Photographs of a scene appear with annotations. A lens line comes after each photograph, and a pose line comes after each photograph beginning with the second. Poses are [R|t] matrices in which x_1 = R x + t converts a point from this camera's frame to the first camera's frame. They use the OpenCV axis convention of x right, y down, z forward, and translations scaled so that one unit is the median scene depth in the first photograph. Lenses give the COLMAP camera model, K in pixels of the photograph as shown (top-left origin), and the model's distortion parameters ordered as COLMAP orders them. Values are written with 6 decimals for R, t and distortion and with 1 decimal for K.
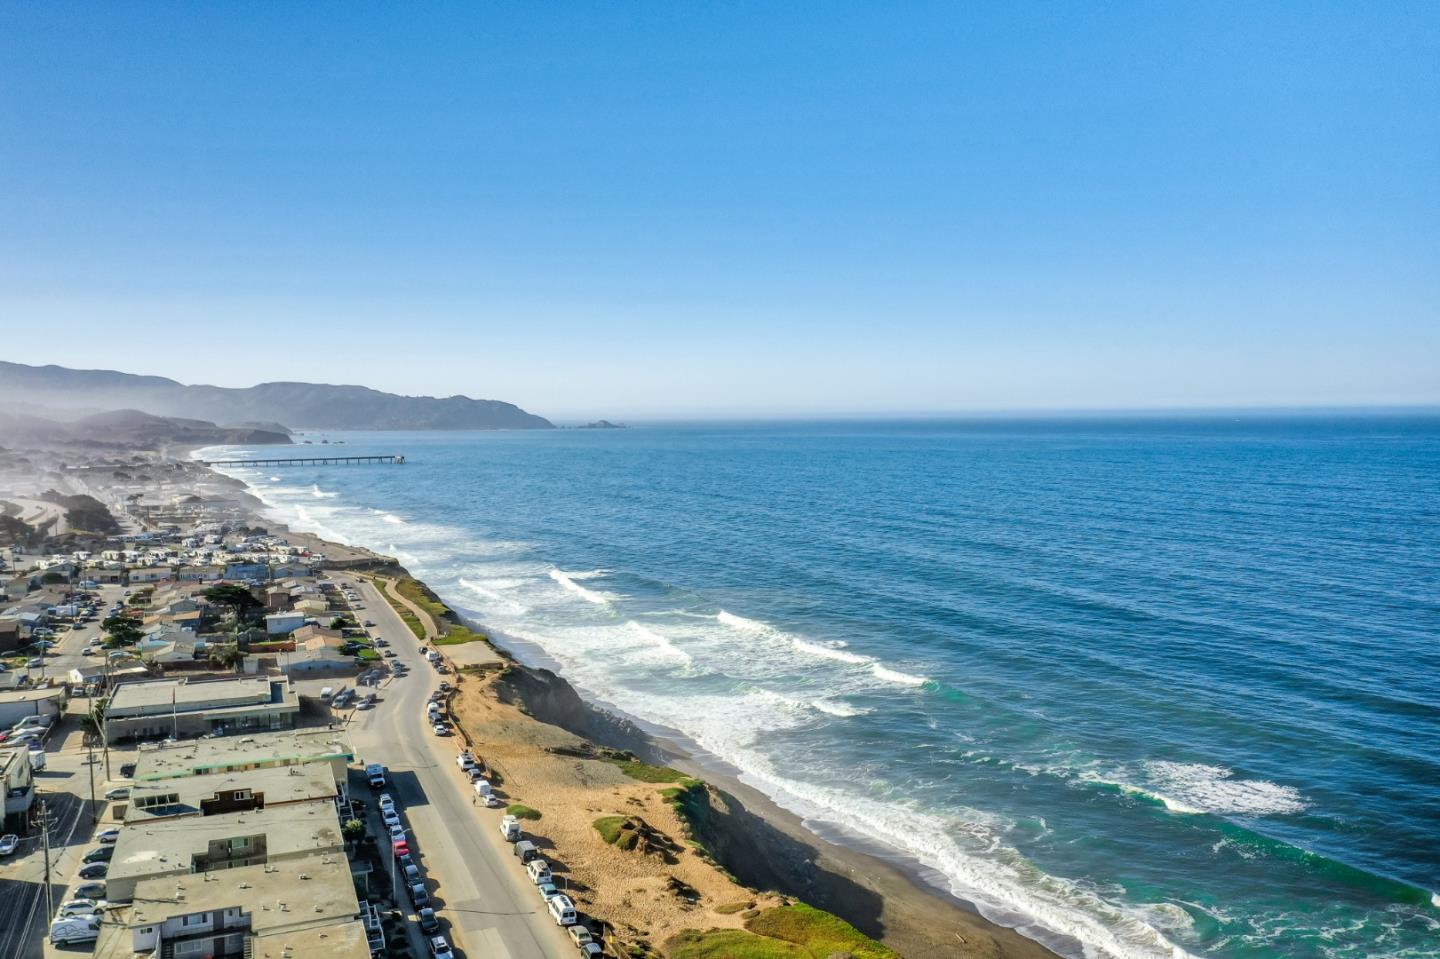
lens RADIAL K [[1152.6, 0, 725.9], [0, 1152.6, 478.5], [0, 0, 1]] dist [-0.015664, -0.000017]
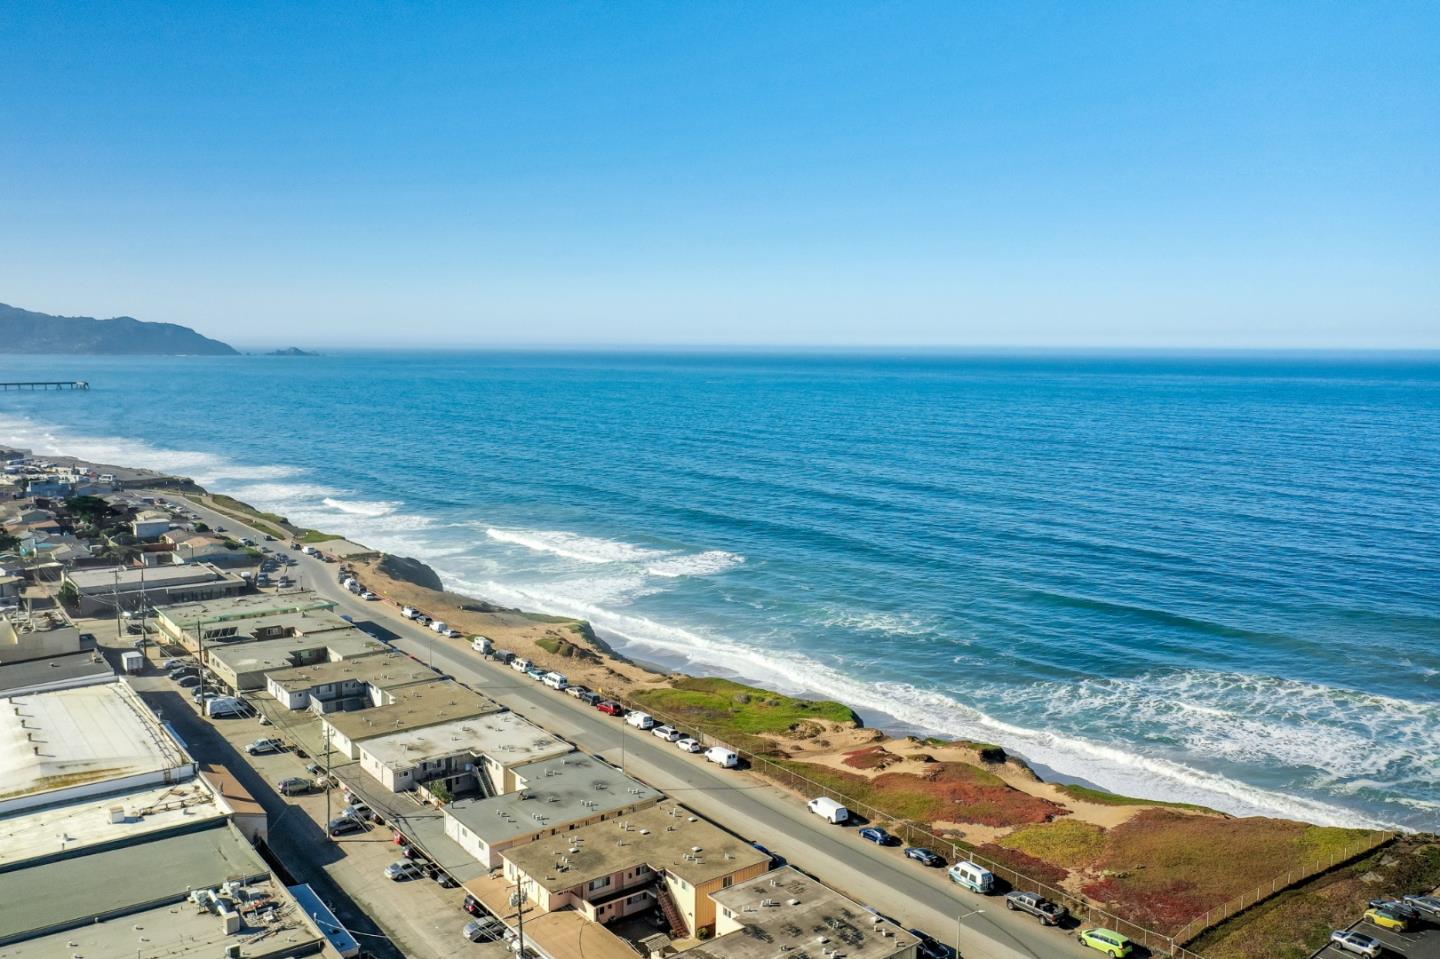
lens RADIAL K [[1152.6, 0, 716.7], [0, 1152.6, 477.8], [0, 0, 1]] dist [-0.015664, -0.000017]
pose [[0.967938, -0.006906, 0.251093, -0.084275], [-0.007558, 0.998369, 0.056593, 0.006546], [-0.251075, -0.056676, 0.966307, -0.131185]]
